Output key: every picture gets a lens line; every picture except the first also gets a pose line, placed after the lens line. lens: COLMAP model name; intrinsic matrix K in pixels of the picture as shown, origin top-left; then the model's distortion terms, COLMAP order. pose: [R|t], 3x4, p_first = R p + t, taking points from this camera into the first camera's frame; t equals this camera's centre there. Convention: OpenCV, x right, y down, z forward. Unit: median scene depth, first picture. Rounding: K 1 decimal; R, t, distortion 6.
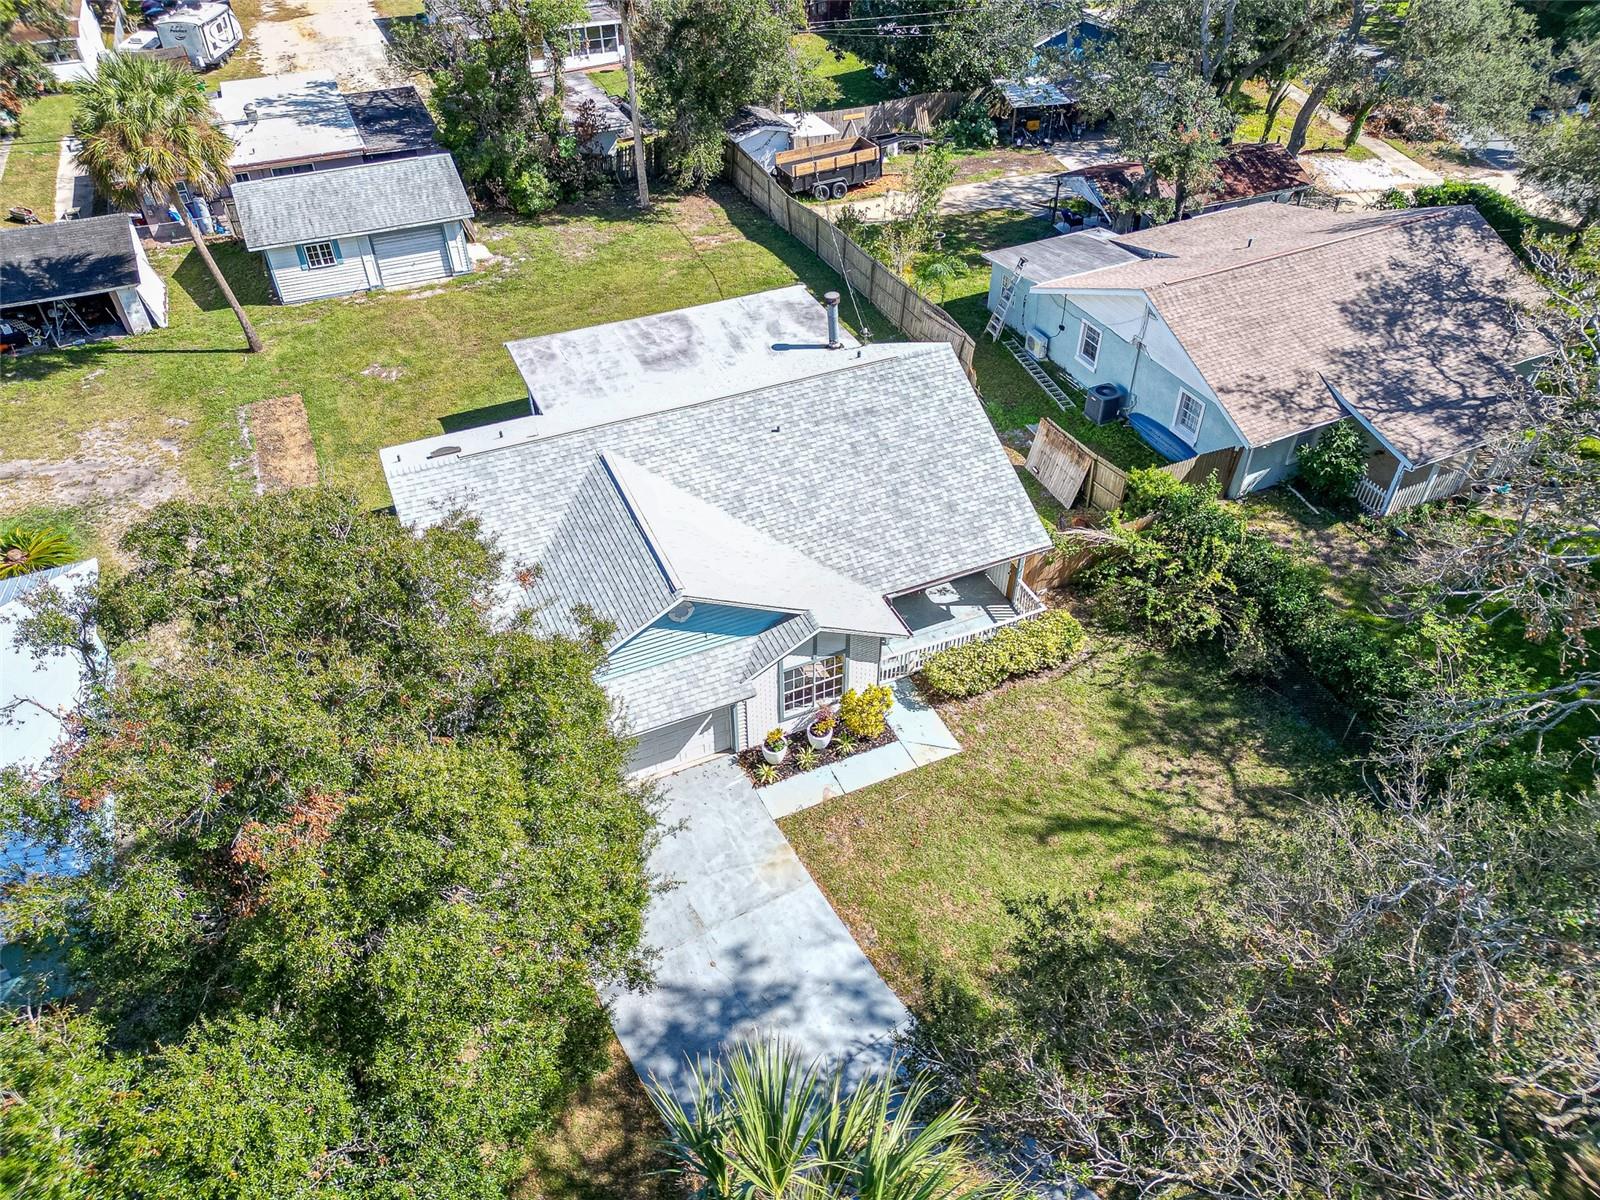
lens RADIAL K [[1108.8, 0, 800.0], [0, 1108.8, 600.0], [0, 0, 1]] dist [0.056712, -0.061793]
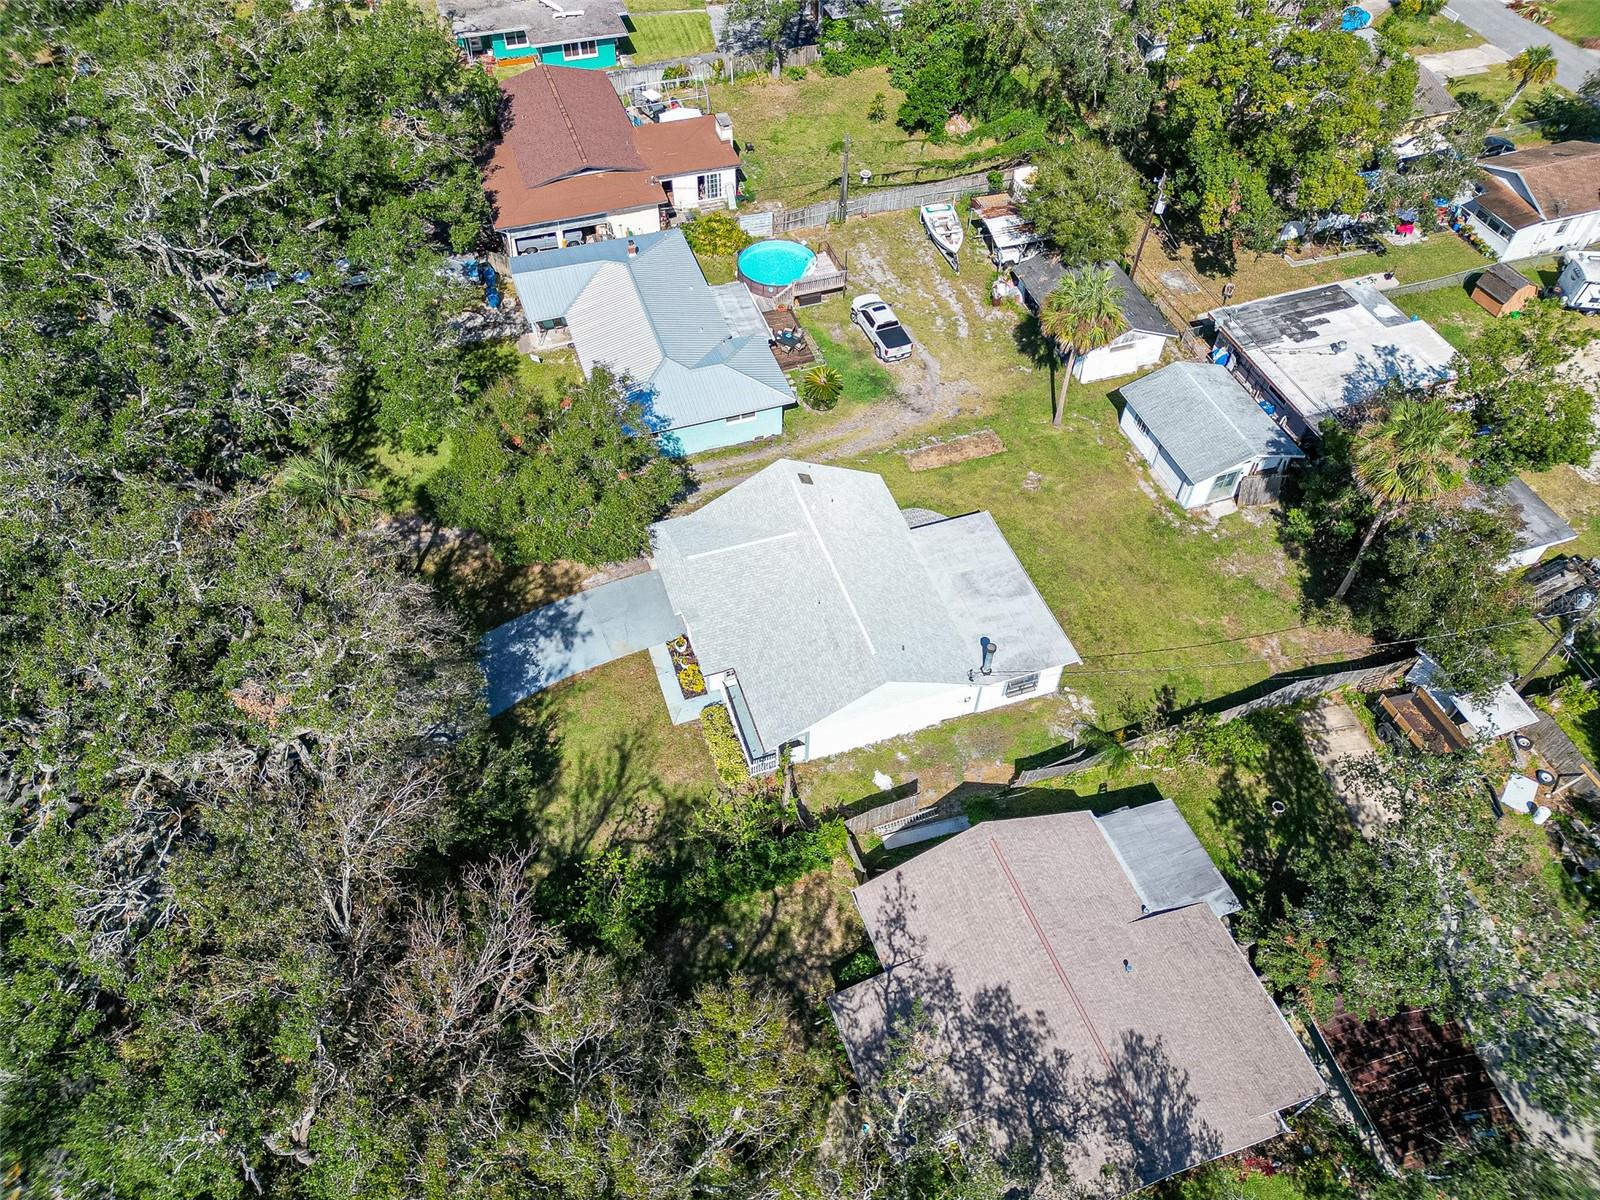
lens RADIAL K [[1113.4, 0, 800.0], [0, 1113.4, 600.0], [0, 0, 1]] dist [0.045111, -0.043026]
pose [[-0.087331, 0.769405, -0.632763, 0.782609], [-0.669692, 0.424896, 0.609078, -0.855784], [0.737486, 0.476948, 0.478158, 0.056695]]
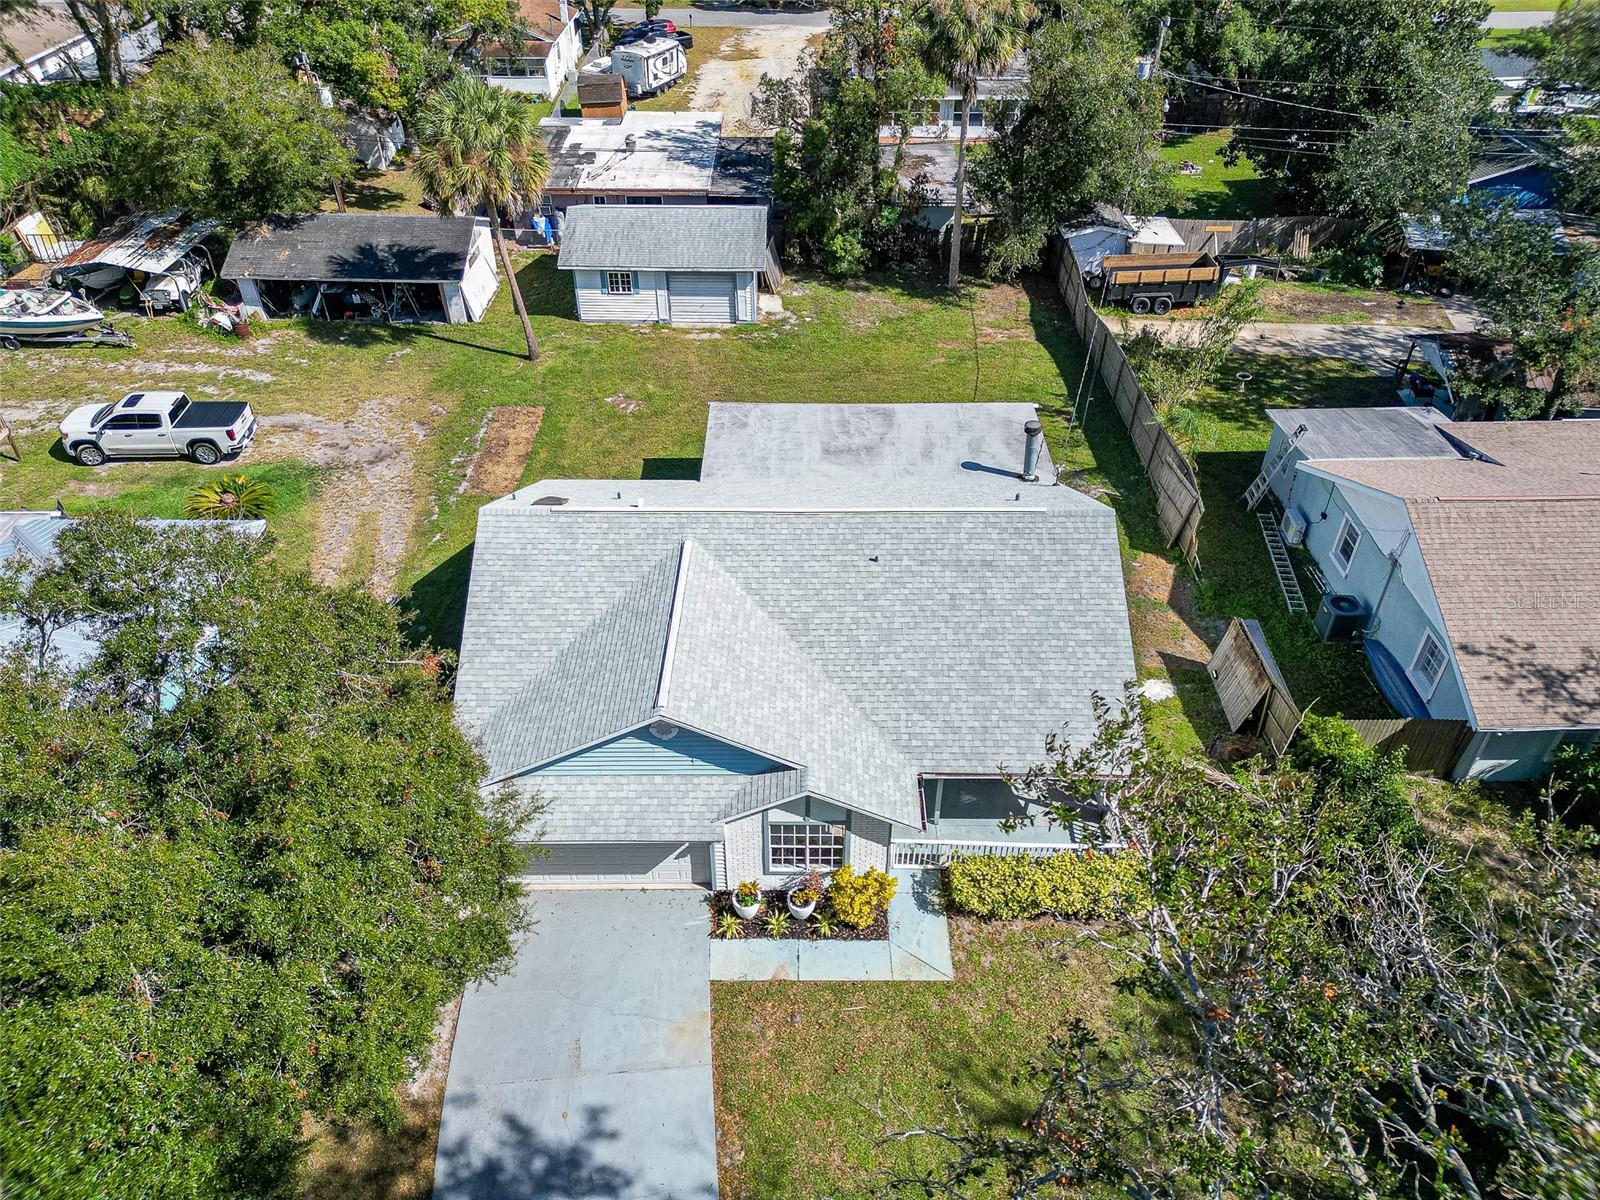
lens RADIAL K [[1113.4, 0, 800.0], [0, 1113.4, 600.0], [0, 0, 1]] dist [0.045111, -0.043026]
pose [[0.910755, 0.260534, -0.320386, 0.150947], [-0.274319, 0.961636, 0.002188, -0.071769], [0.308665, 0.085895, 0.947285, 0.080762]]
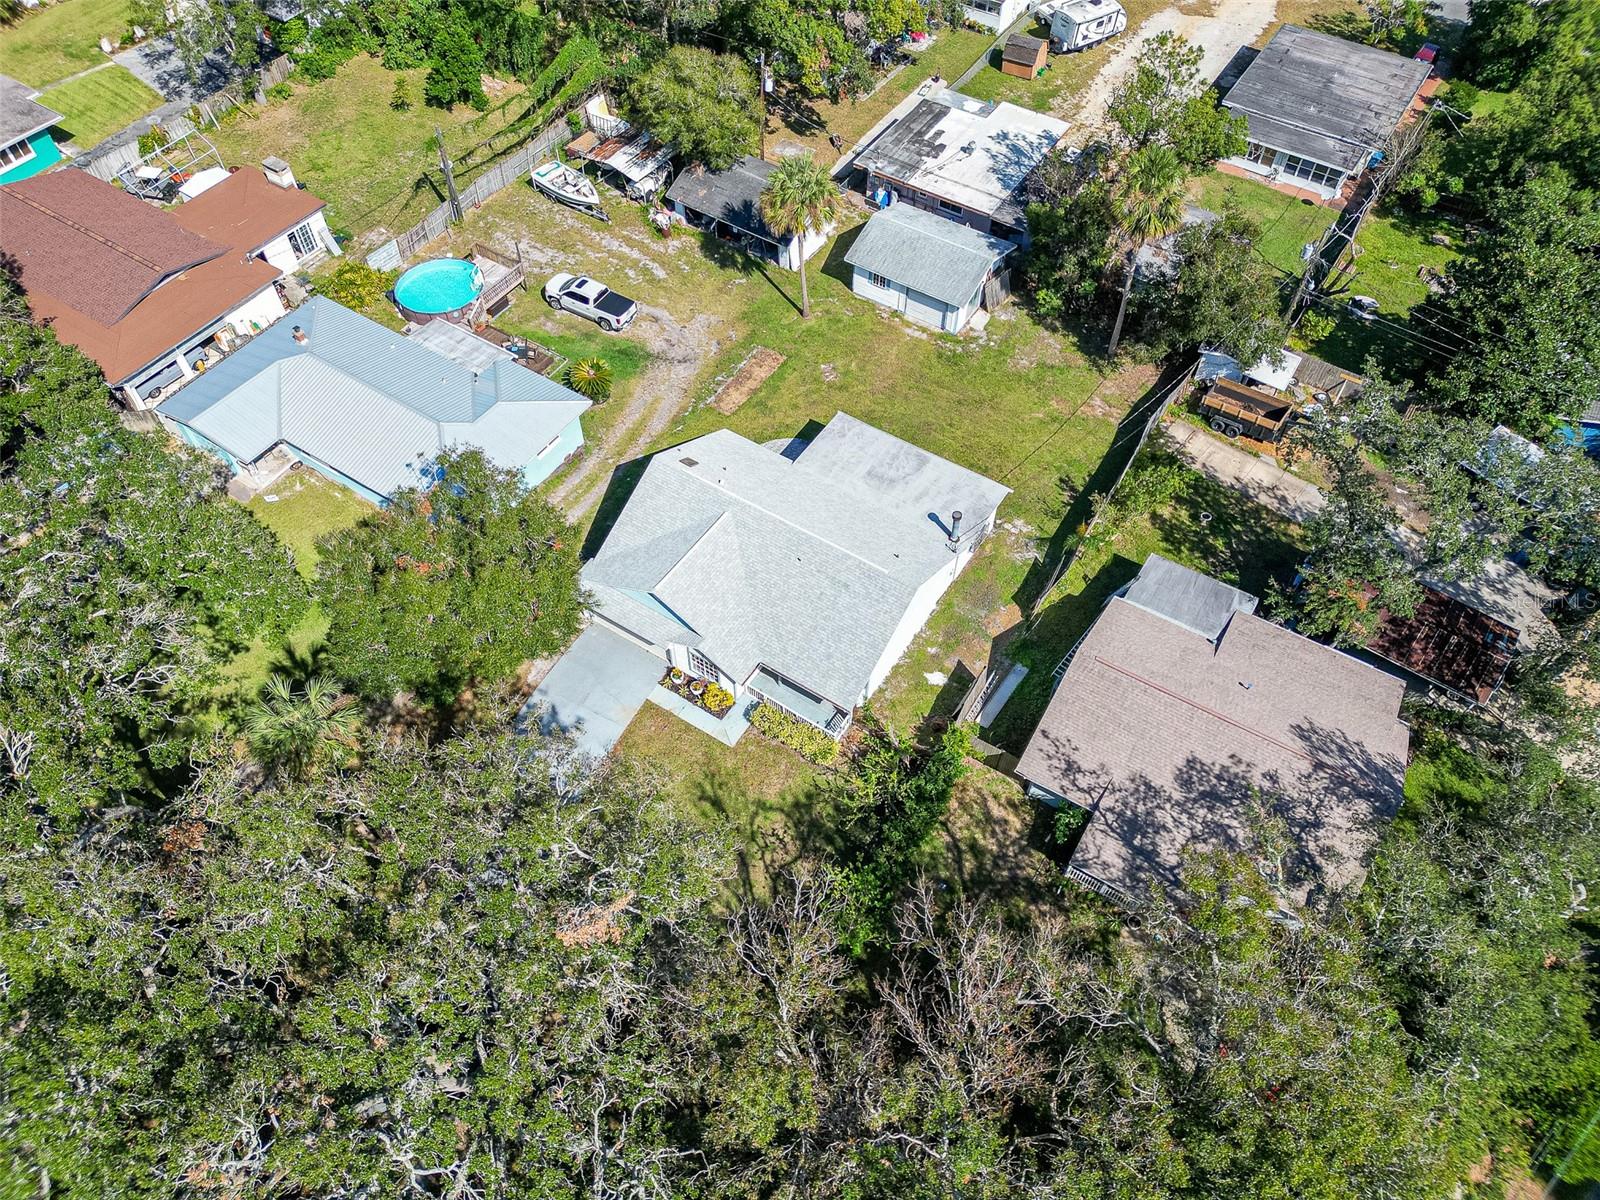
lens RADIAL K [[1113.4, 0, 800.0], [0, 1113.4, 600.0], [0, 0, 1]] dist [0.045111, -0.043026]
pose [[0.544498, 0.676223, -0.496230, 0.634733], [-0.559188, 0.733623, 0.386143, -0.550017], [0.625164, 0.067232, 0.777592, -0.287271]]
